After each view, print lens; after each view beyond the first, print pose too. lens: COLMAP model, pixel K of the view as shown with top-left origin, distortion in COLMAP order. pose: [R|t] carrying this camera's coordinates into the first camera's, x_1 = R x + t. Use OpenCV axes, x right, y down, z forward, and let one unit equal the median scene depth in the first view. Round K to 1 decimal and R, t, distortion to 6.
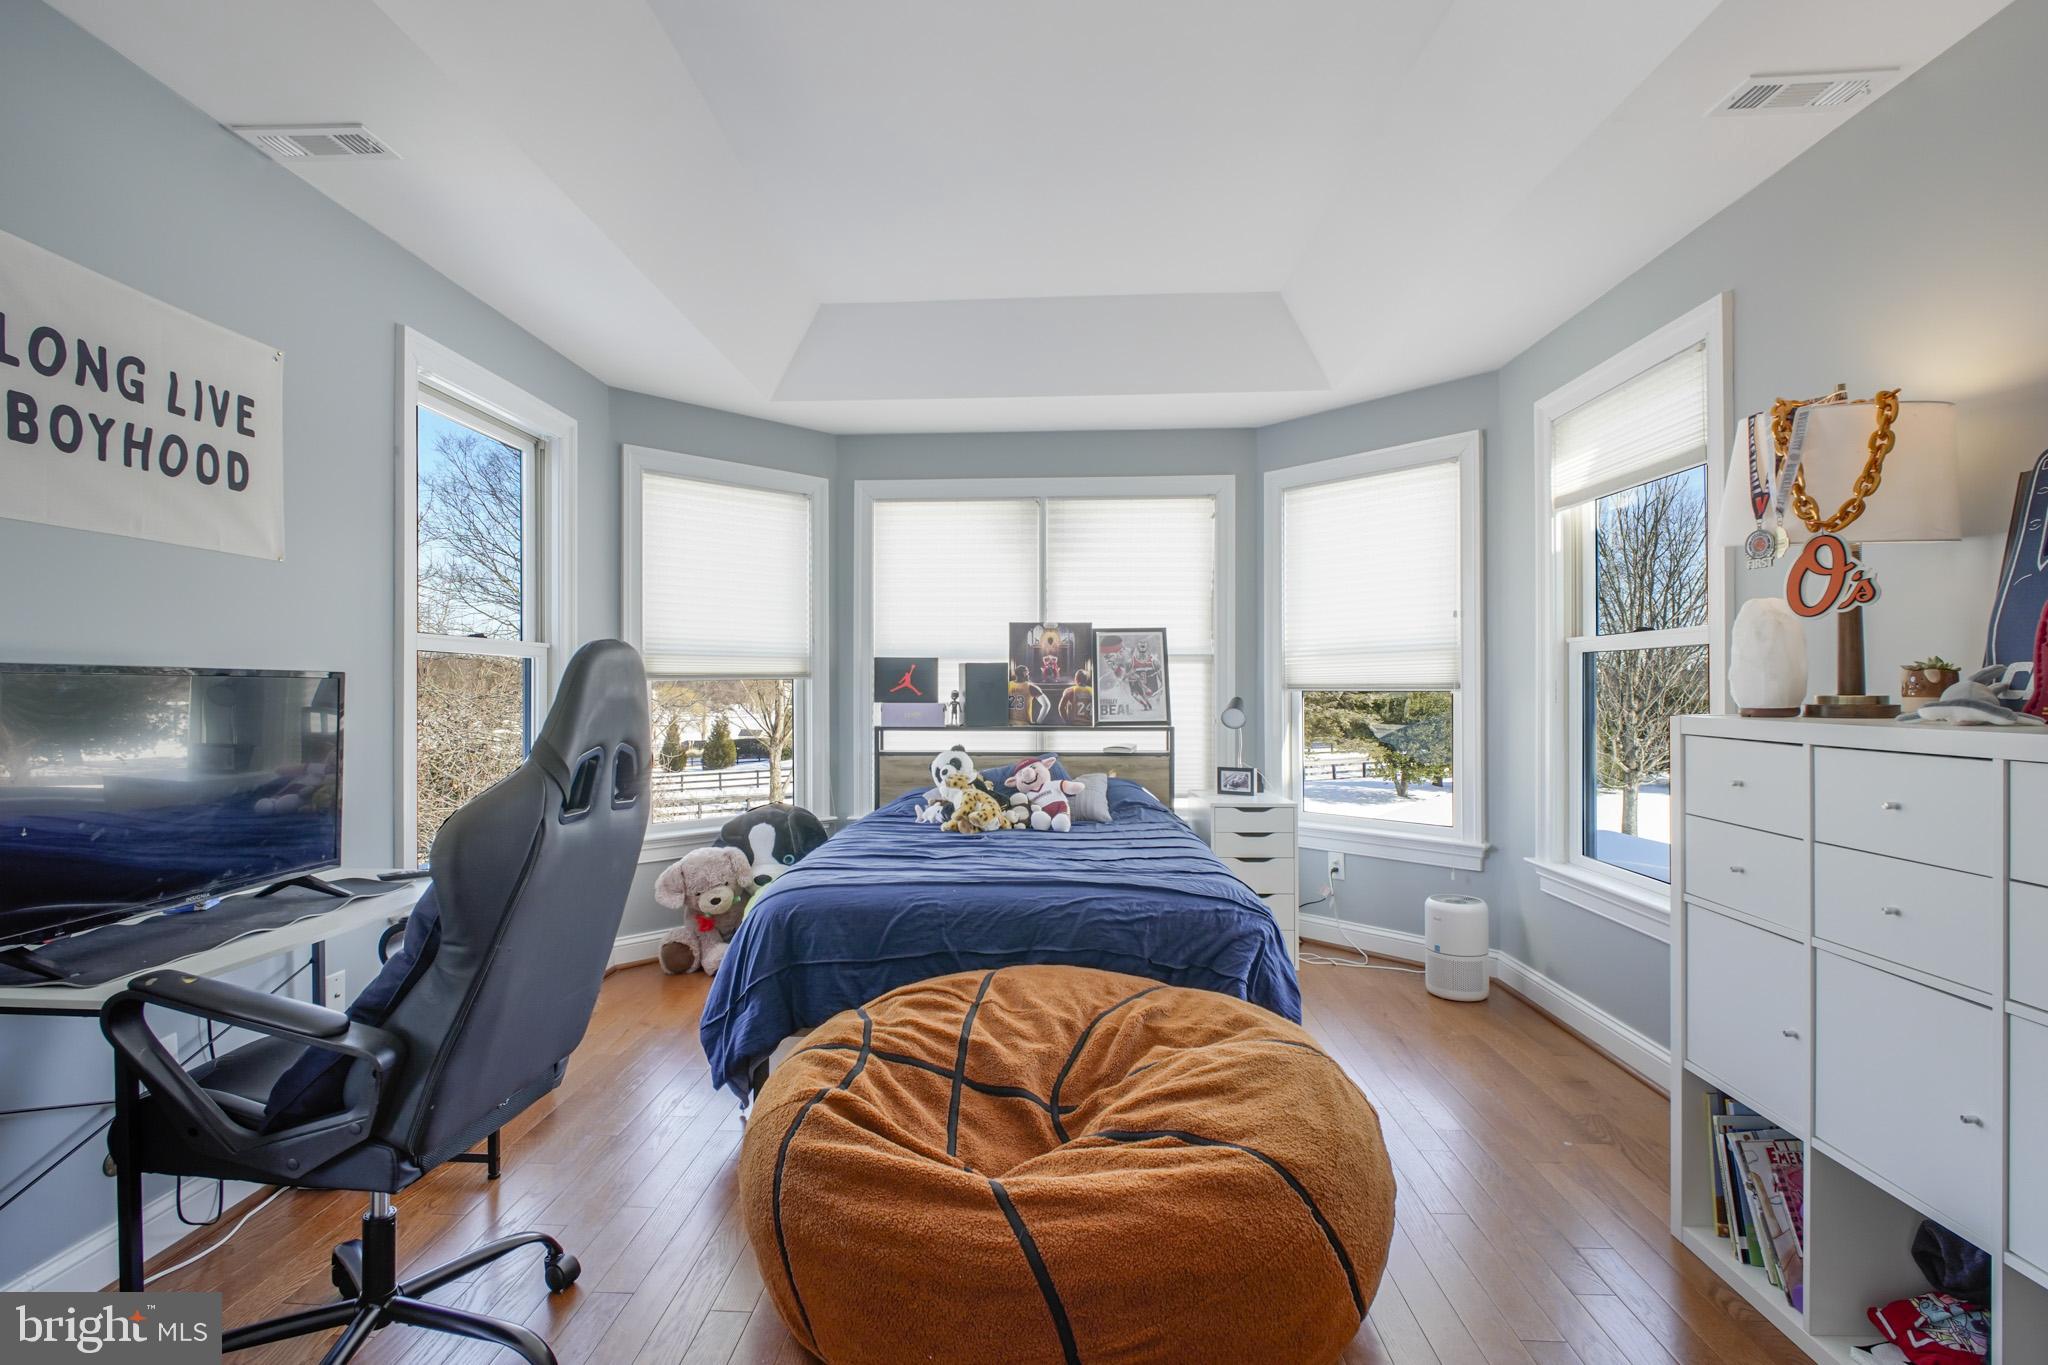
lens RADIAL K [[984.2, 0, 1021.5], [0, 984.2, 683.4], [0, 0, 1]] dist [0.005229, -0.003567]
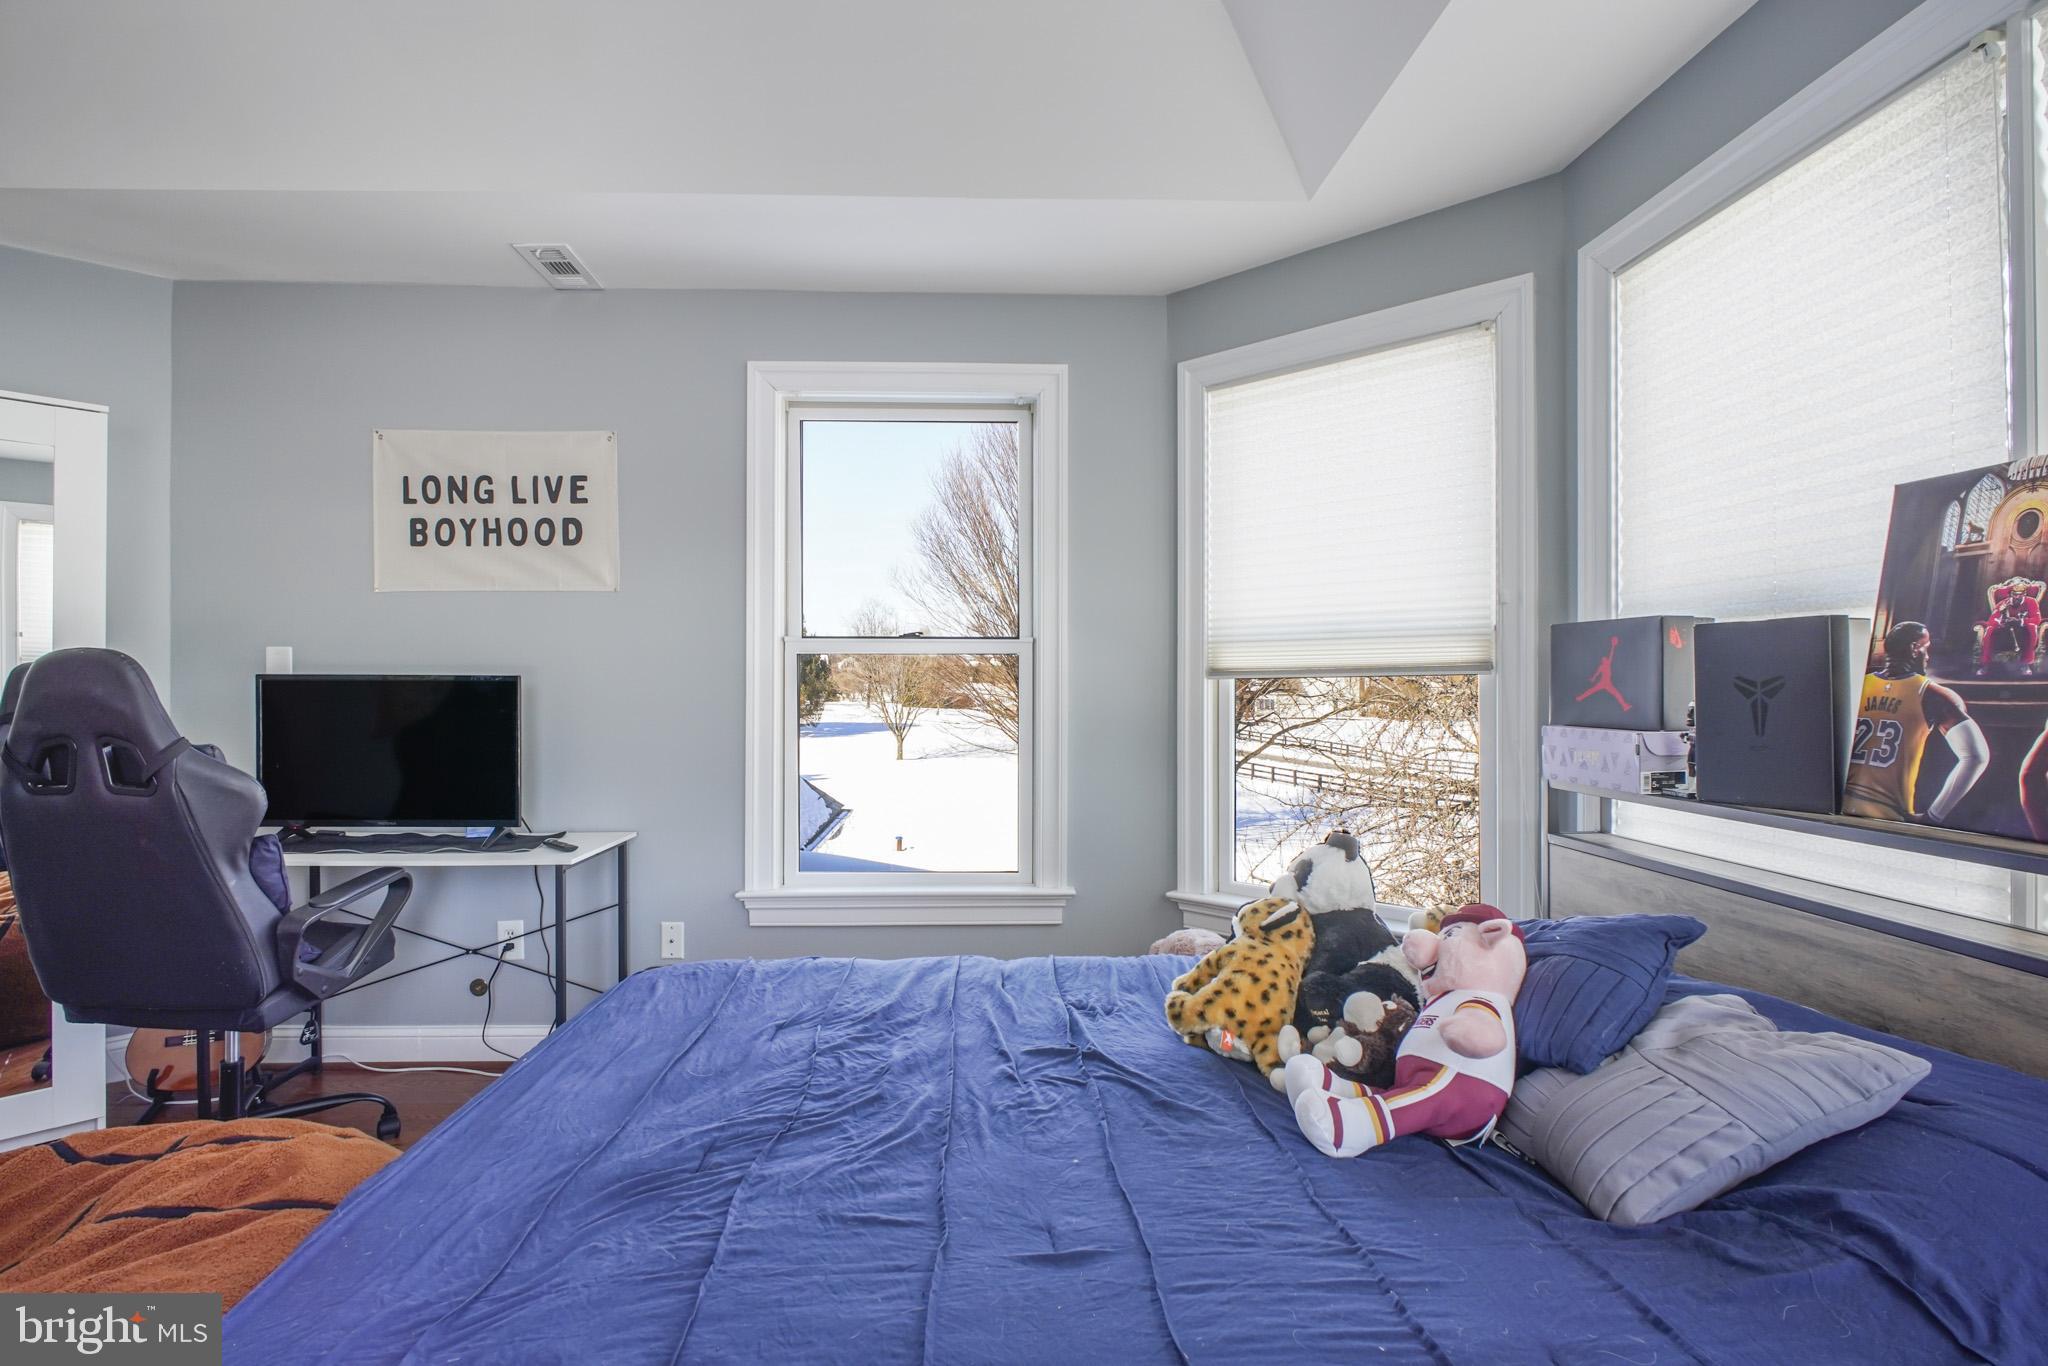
lens RADIAL K [[984.2, 0, 1017.9], [0, 984.2, 685.3], [0, 0, 1]] dist [0.005229, -0.003567]
pose [[0.058882, 0.002318, -0.998262, 0.656501], [0.002536, 0.999994, 0.002472, -0.000306], [0.998262, -0.002677, 0.058876, 1.622833]]
